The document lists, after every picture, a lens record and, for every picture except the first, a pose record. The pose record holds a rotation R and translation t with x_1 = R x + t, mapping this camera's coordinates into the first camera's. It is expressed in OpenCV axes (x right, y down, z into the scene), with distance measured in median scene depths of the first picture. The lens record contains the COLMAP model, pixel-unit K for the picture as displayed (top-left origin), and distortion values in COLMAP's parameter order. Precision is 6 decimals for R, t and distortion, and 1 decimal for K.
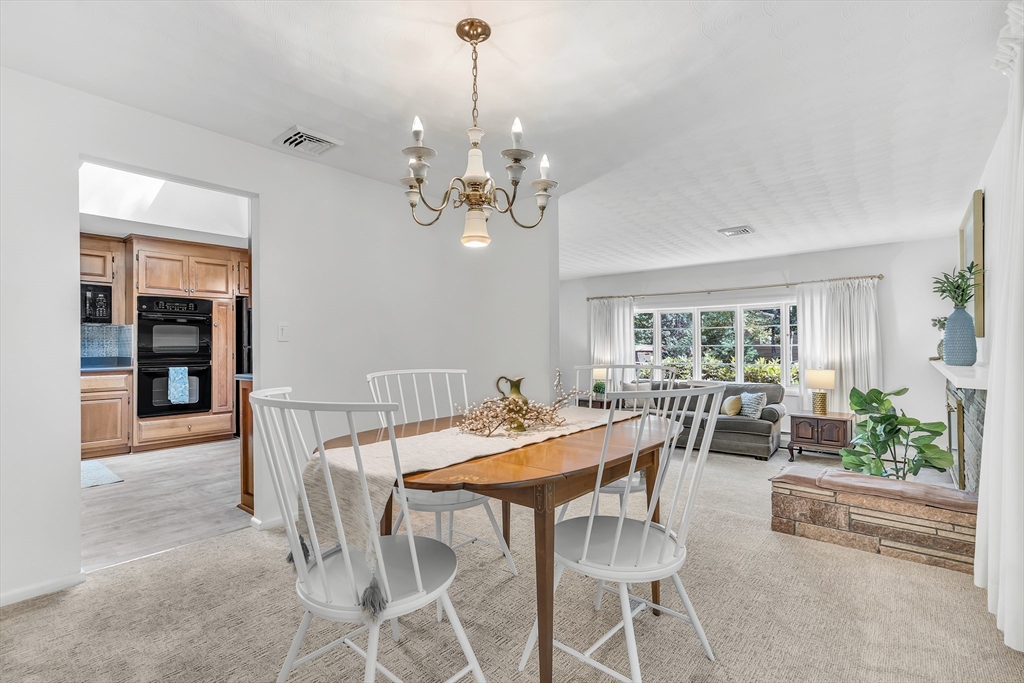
lens RADIAL K [[483.6, 0, 509.9], [0, 483.6, 340.9], [0, 0, 1]] dist [-0.004846, -0.000569]
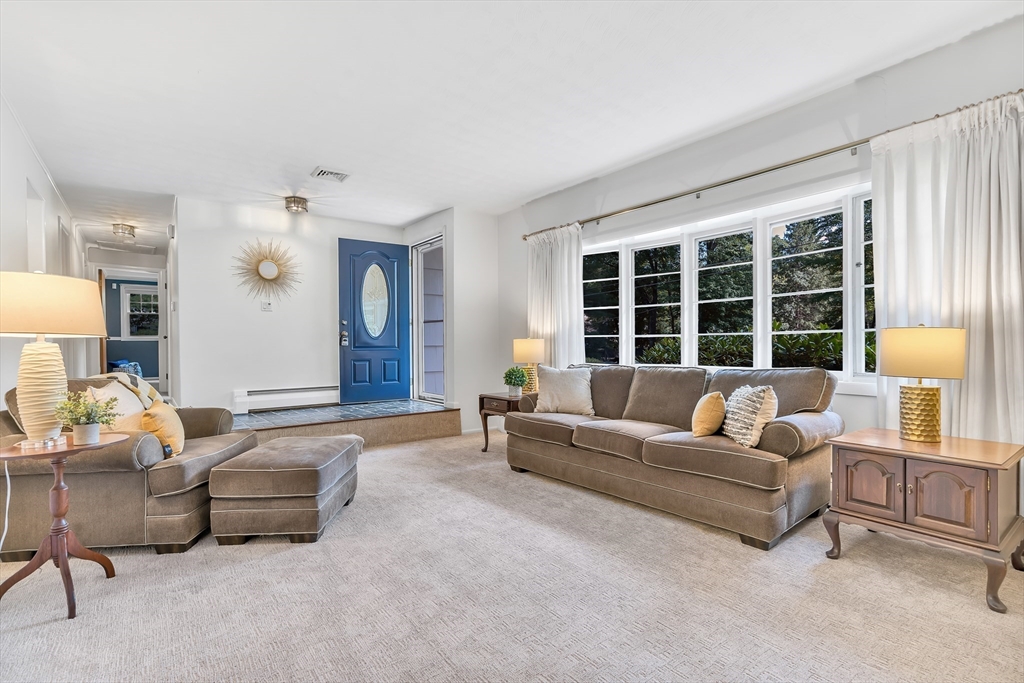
lens RADIAL K [[490.7, 0, 503.8], [0, 490.7, 348.1], [0, 0, 1]] dist [-0.001934, -0.000152]
pose [[0.975907, 0.000330, -0.218185, 0.392408], [0.004141, 0.999791, 0.020034, 0.064427], [0.218146, -0.020455, 0.975702, 0.531024]]
